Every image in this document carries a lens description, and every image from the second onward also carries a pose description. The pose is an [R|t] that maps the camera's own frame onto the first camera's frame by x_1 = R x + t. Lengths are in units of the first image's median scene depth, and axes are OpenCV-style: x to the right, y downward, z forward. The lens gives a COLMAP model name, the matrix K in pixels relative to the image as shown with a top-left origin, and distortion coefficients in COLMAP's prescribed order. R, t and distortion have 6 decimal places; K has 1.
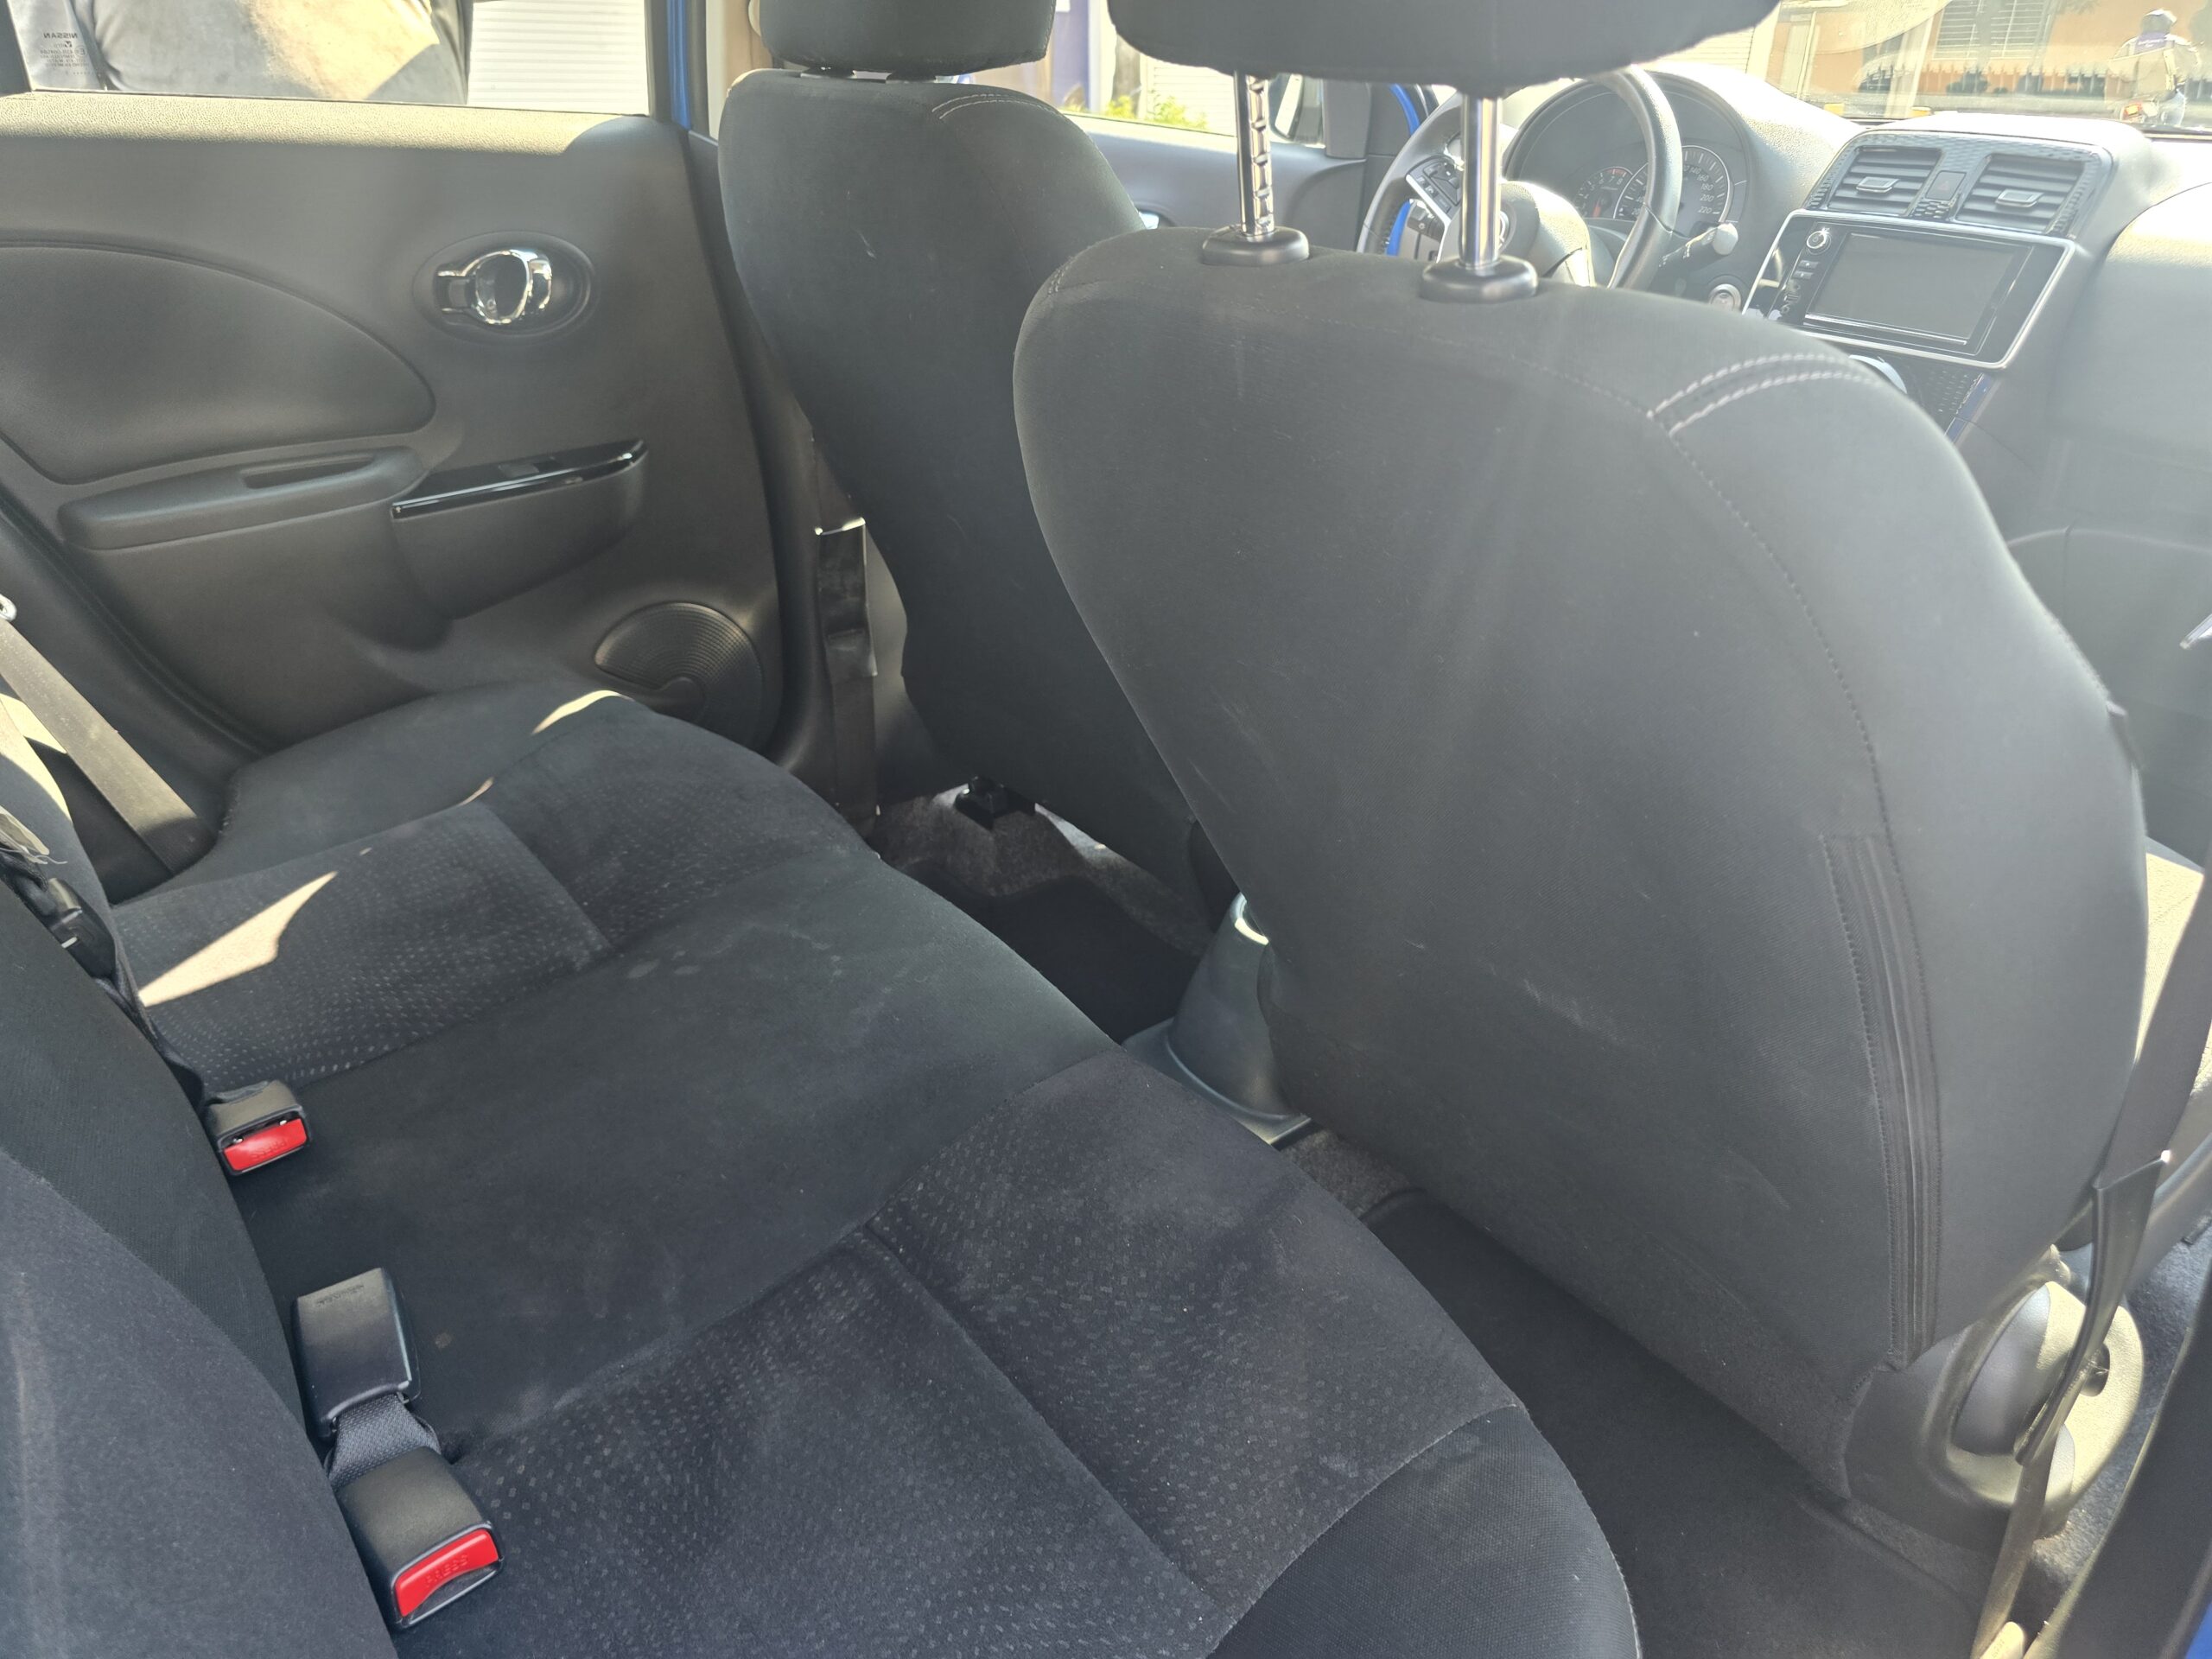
lens RADIAL K [[1490.4, 0, 1109.0], [0, 1490.4, 824.0], [0, 0, 1]] dist [0.061499, -0.083145]
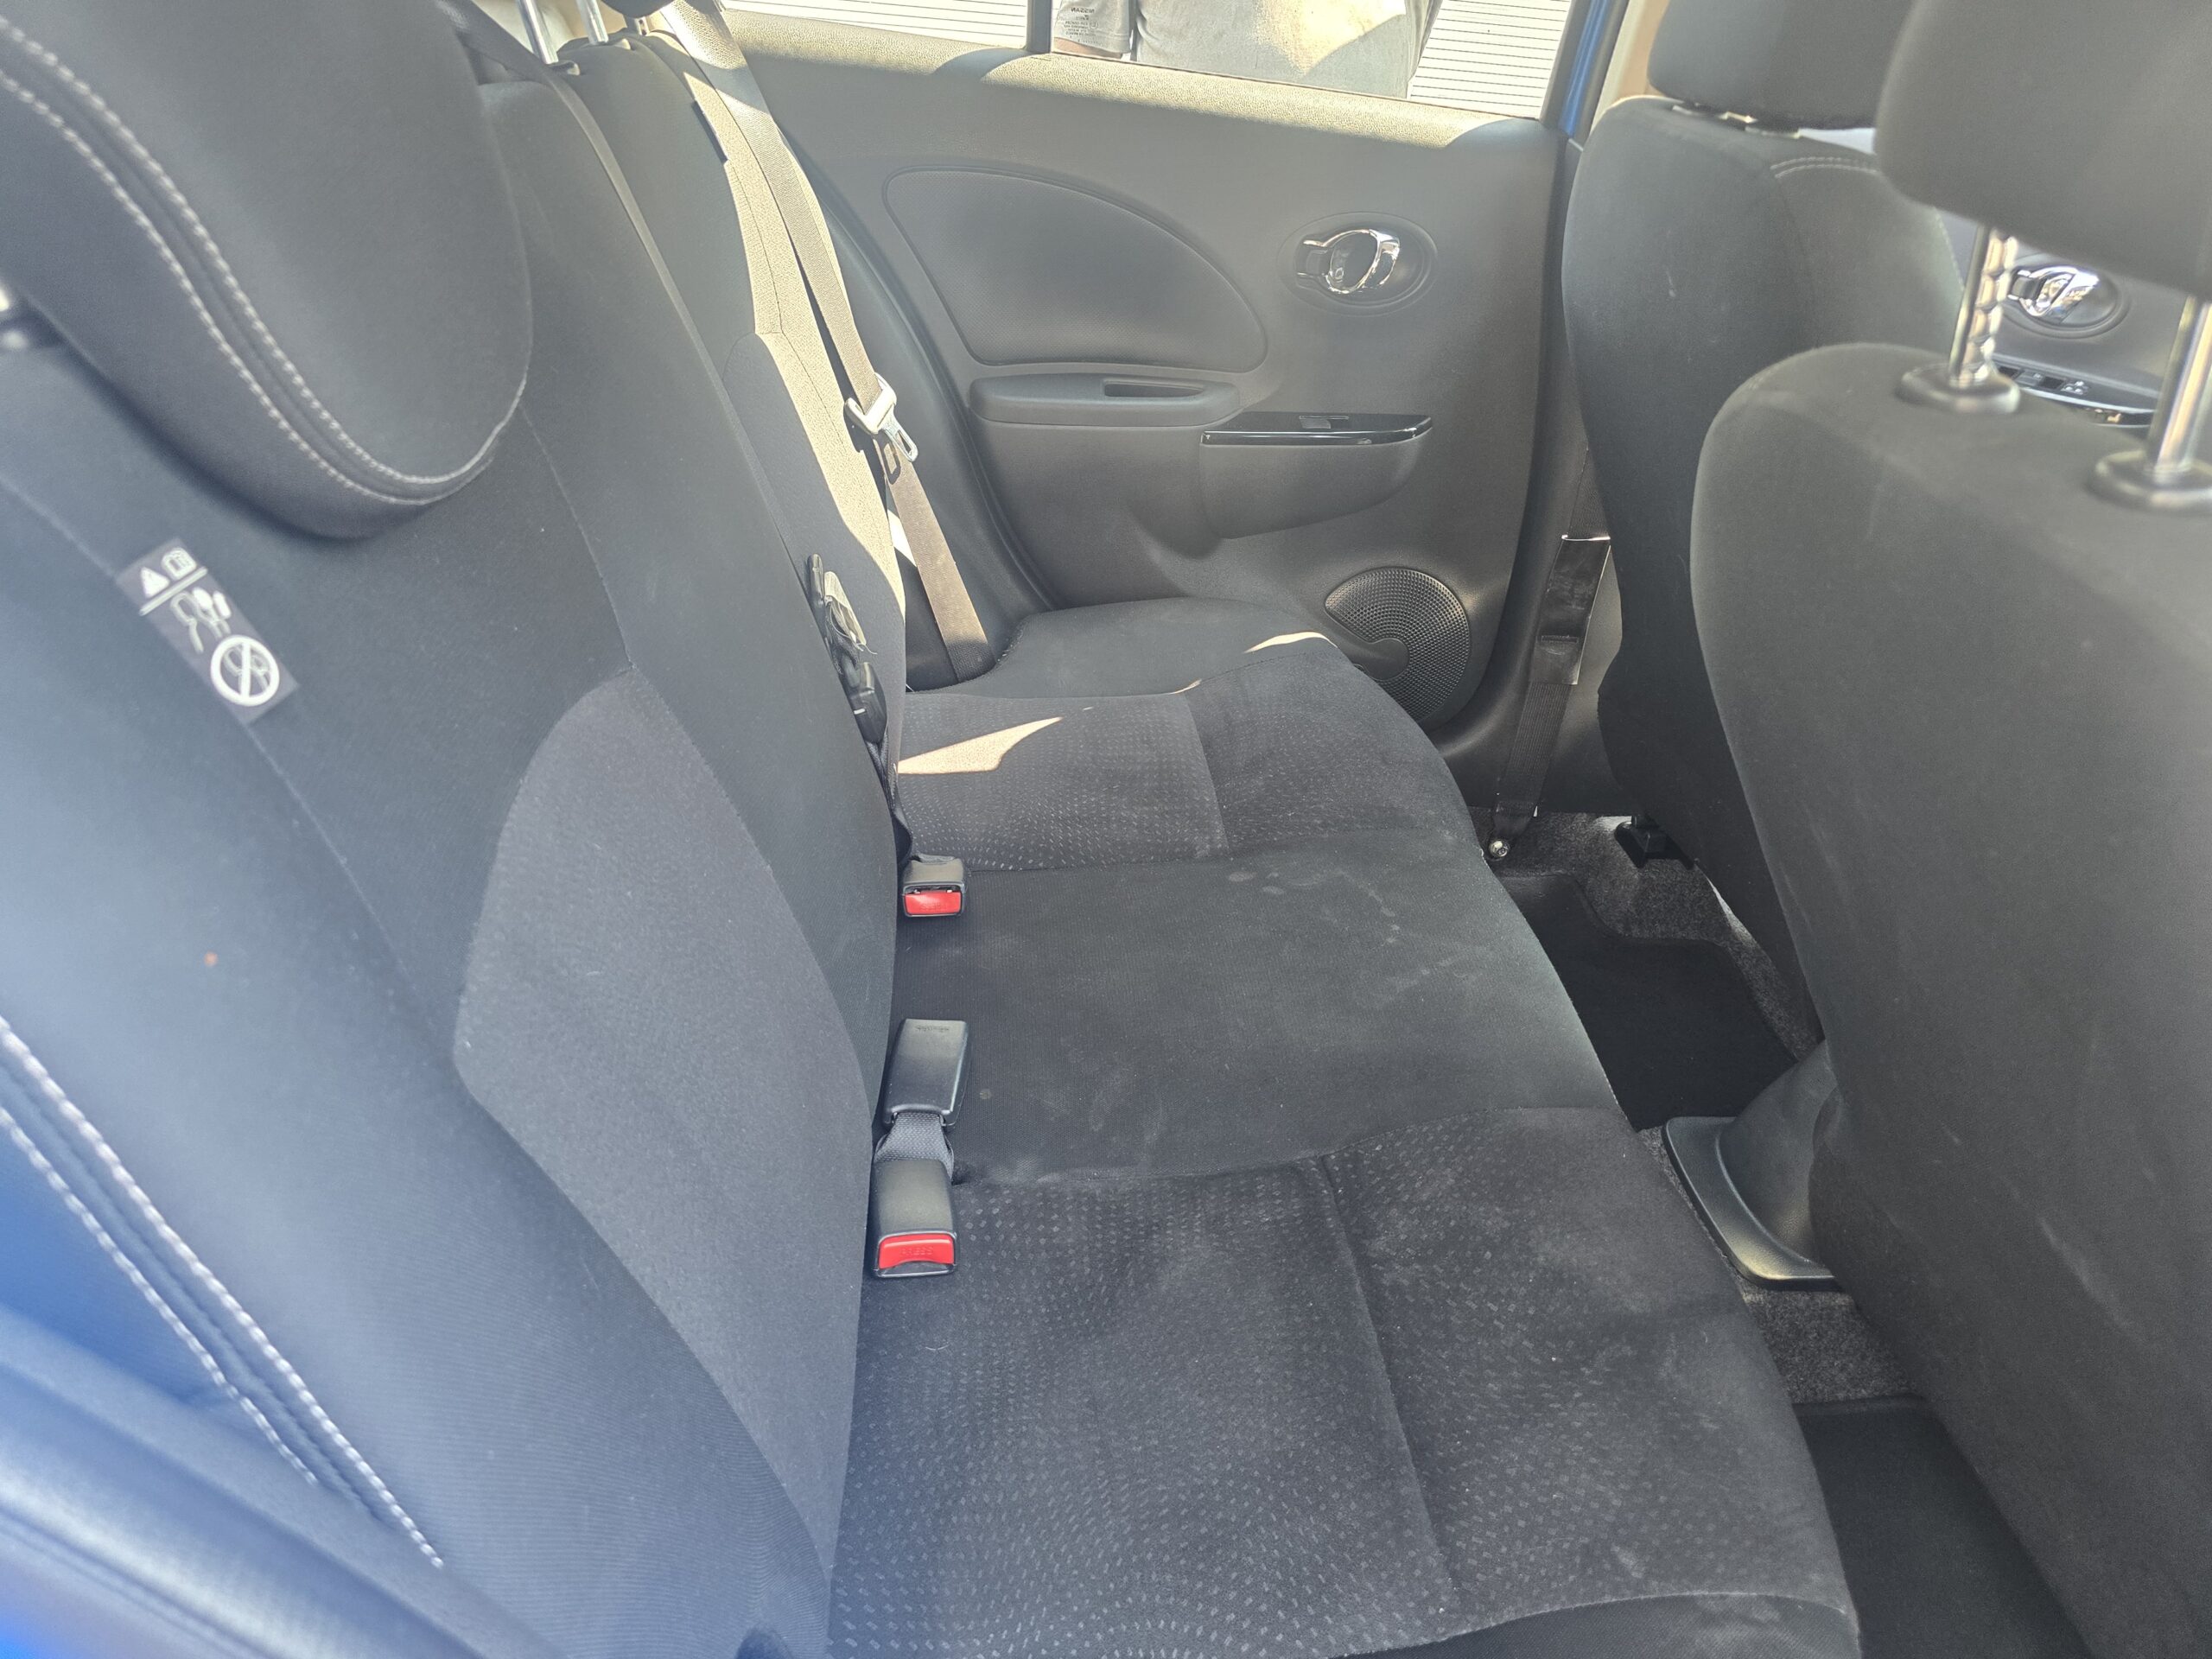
lens RADIAL K [[1477.5, 0, 1106.0], [0, 1477.5, 829.5], [0, 0, 1]] dist [0.057473, -0.053796]
pose [[0.835088, 0.328935, -0.440942, 0.107742], [-0.314798, 0.943071, 0.107328, -0.031050], [0.451144, 0.049179, 0.891095, -0.071007]]
